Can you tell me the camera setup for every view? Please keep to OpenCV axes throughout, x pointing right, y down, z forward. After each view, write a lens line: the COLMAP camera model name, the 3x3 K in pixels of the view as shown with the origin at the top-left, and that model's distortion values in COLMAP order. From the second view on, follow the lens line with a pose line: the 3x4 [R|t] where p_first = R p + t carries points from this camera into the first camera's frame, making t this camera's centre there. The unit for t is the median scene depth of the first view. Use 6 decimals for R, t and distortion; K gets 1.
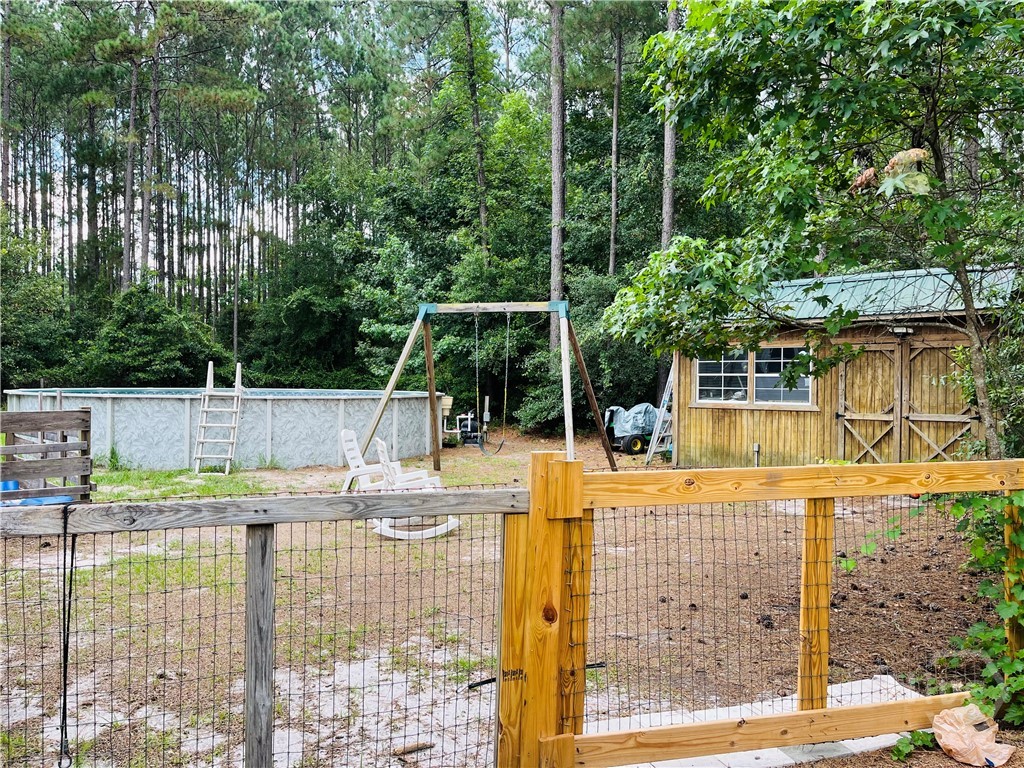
lens RADIAL K [[765.8, 0, 511.6], [0, 765.8, 385.8], [0, 0, 1]] dist [0.060938, -0.001675]
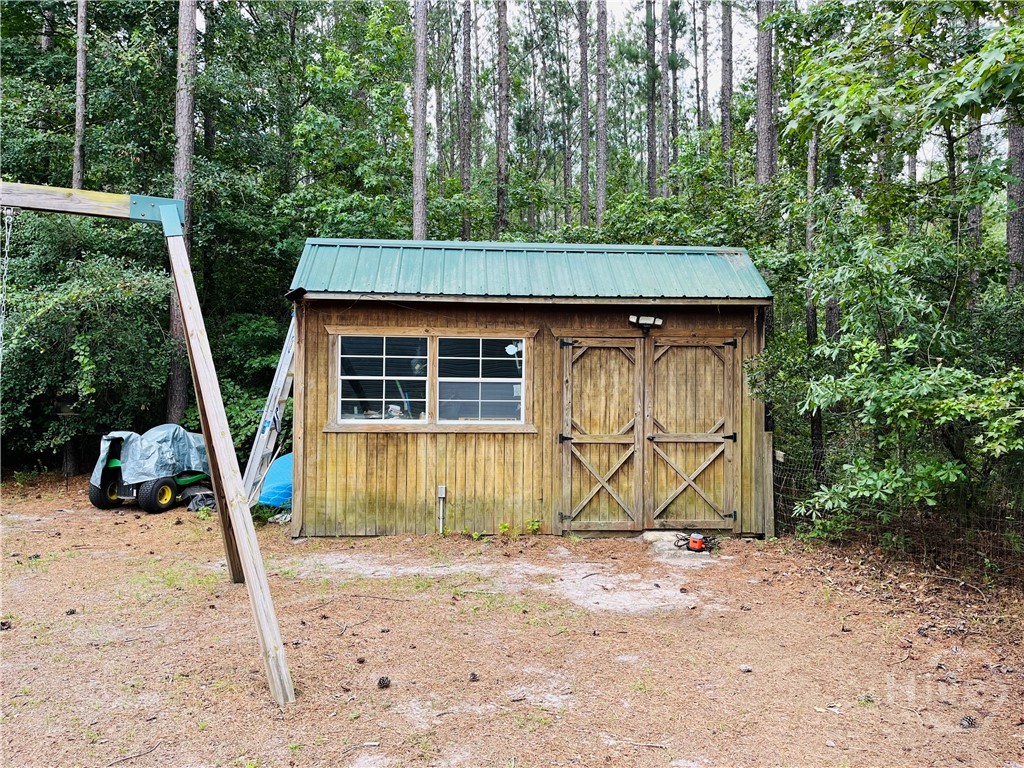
lens RADIAL K [[765.8, 0, 513.0], [0, 765.8, 381.9], [0, 0, 1]] dist [0.060938, -0.001675]
pose [[0.710847, 0.010256, 0.703272, -0.092396], [0.000321, 0.999889, -0.014907, -0.002155], [-0.703347, 0.010822, 0.710764, 0.508768]]
